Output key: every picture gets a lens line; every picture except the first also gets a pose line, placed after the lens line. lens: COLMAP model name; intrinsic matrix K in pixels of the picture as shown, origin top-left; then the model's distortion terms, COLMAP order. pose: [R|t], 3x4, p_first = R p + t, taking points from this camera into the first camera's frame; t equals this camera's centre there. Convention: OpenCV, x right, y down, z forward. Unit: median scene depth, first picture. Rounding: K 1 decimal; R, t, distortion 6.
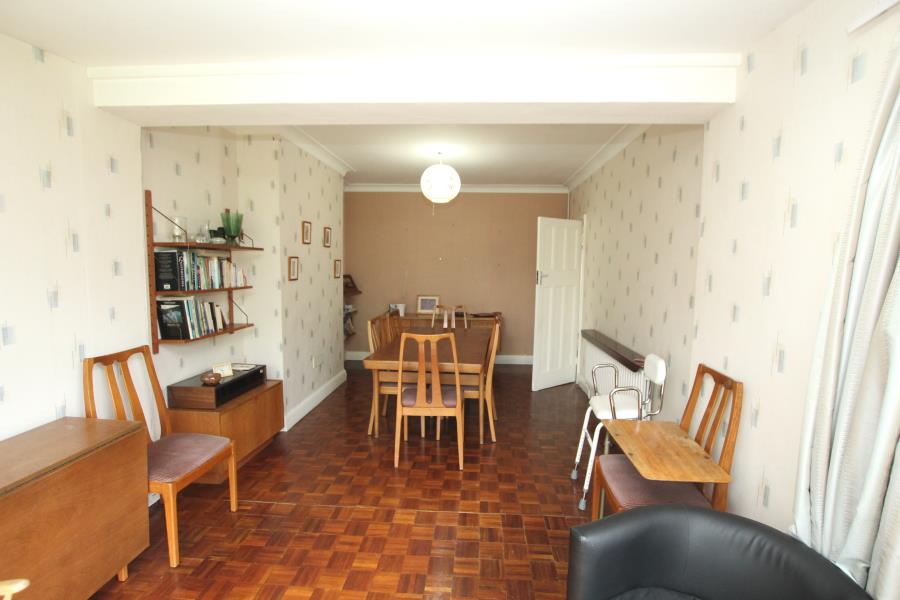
lens RADIAL K [[438.0, 0, 450.0], [0, 438.0, 300.0], [0, 0, 1]] dist [-0.003457, 0.000043]
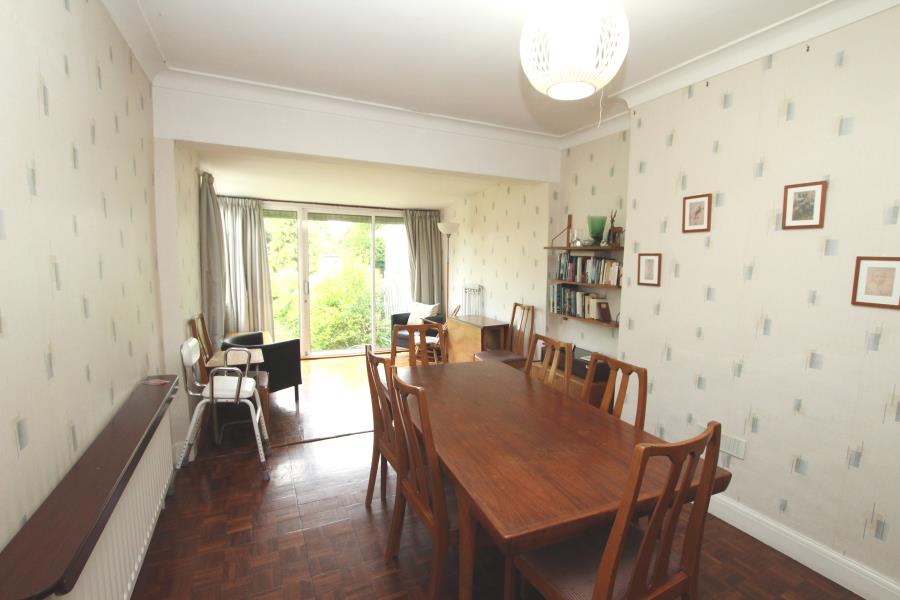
lens RADIAL K [[438.0, 0, 450.0], [0, 438.0, 300.0], [0, 0, 1]] dist [-0.003457, 0.000043]
pose [[-0.880005, 0.027313, -0.474178, 0.359721], [-0.057621, 0.984832, 0.163663, -0.152728], [0.471456, 0.171347, -0.865083, 1.856385]]
